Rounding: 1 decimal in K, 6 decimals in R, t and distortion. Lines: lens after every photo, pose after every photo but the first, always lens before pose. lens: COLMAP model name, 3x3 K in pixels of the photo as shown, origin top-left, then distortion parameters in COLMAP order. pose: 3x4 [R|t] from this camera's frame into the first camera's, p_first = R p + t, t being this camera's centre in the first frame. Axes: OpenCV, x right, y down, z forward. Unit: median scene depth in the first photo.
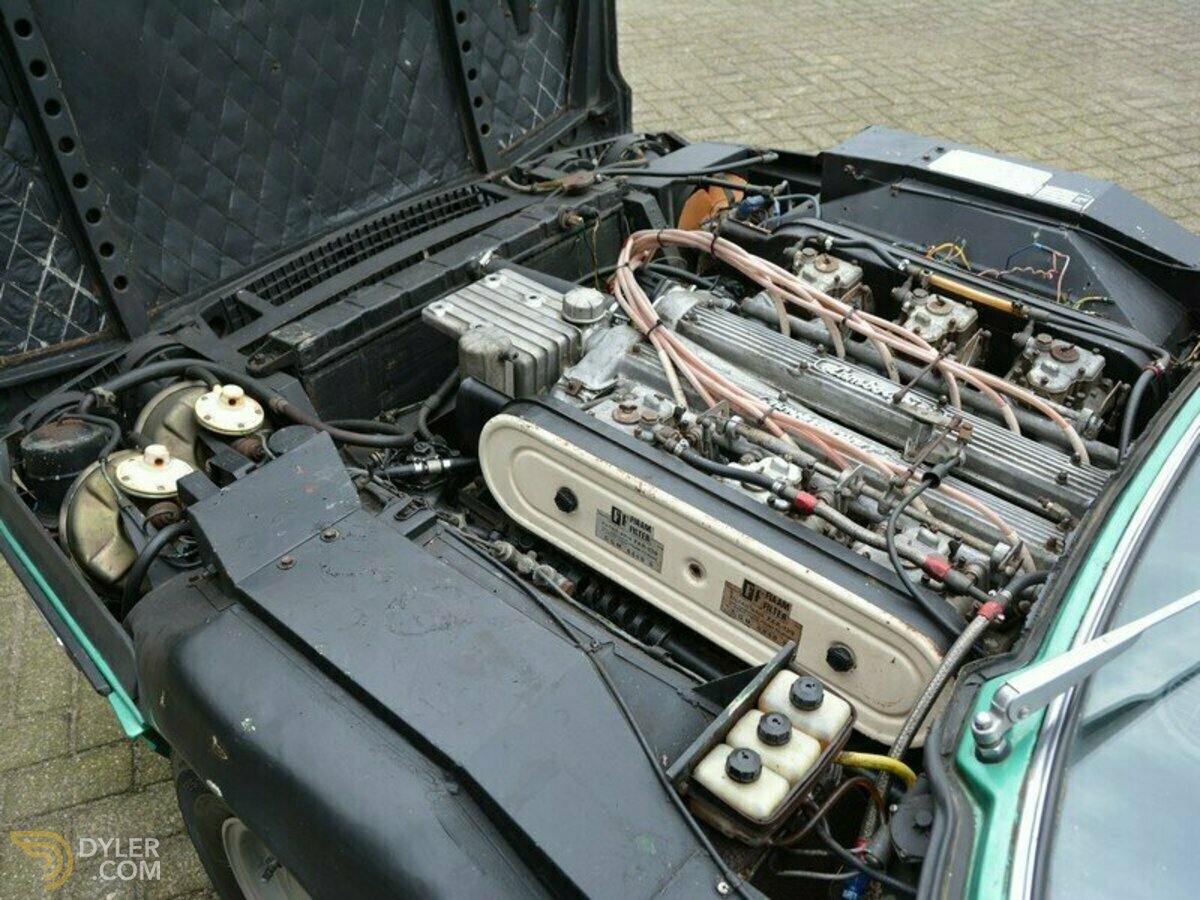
lens RADIAL K [[1053.0, 0, 600.0], [0, 1053.0, 450.0], [0, 0, 1]] dist [-0.099929, 0.103744]
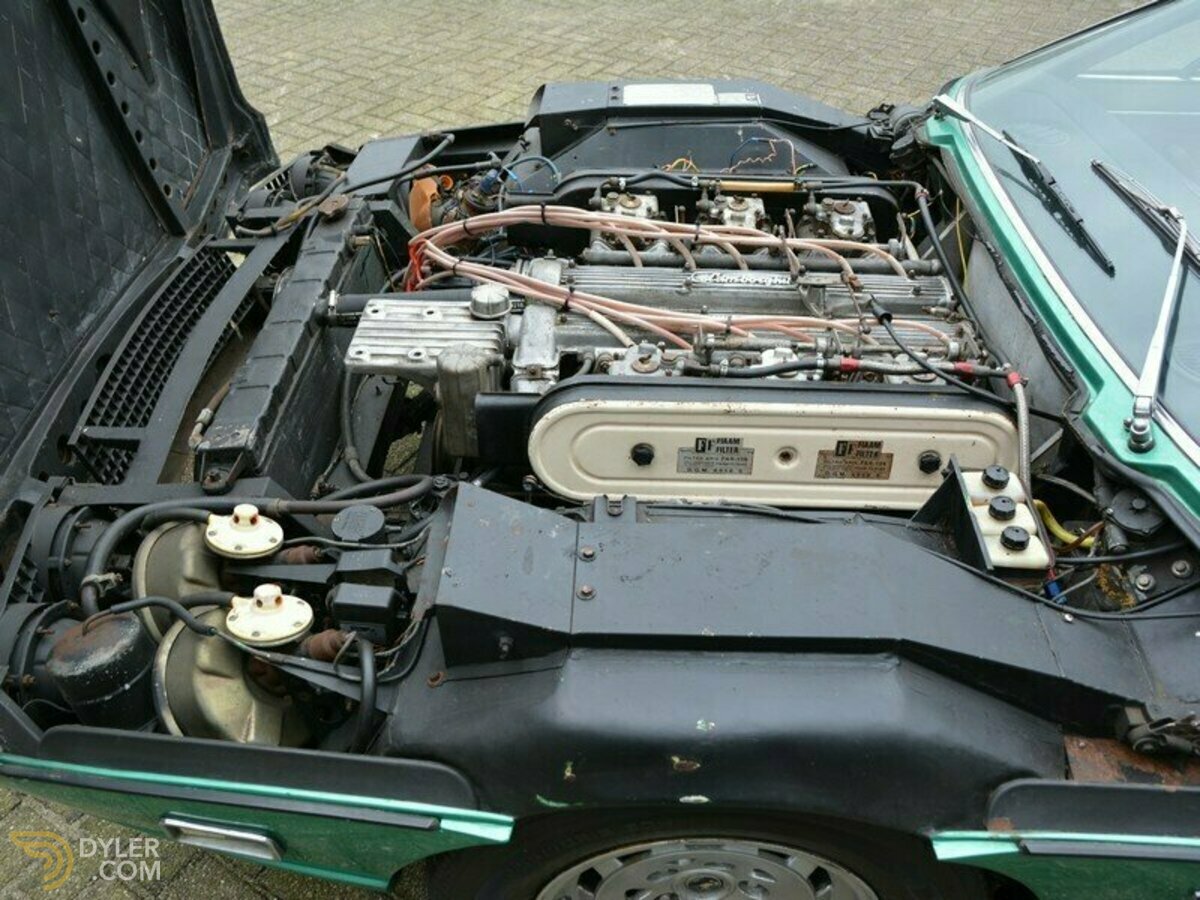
lens RADIAL K [[1002.1, 0, 583.6], [0, 1002.1, 451.1], [0, 0, 1]] dist [-0.119402, 0.113817]
pose [[0.783467, -0.399715, 0.475823, -0.471990], [0.383675, 0.913457, 0.135608, -0.099265], [-0.488848, 0.076317, 0.869024, 0.101563]]
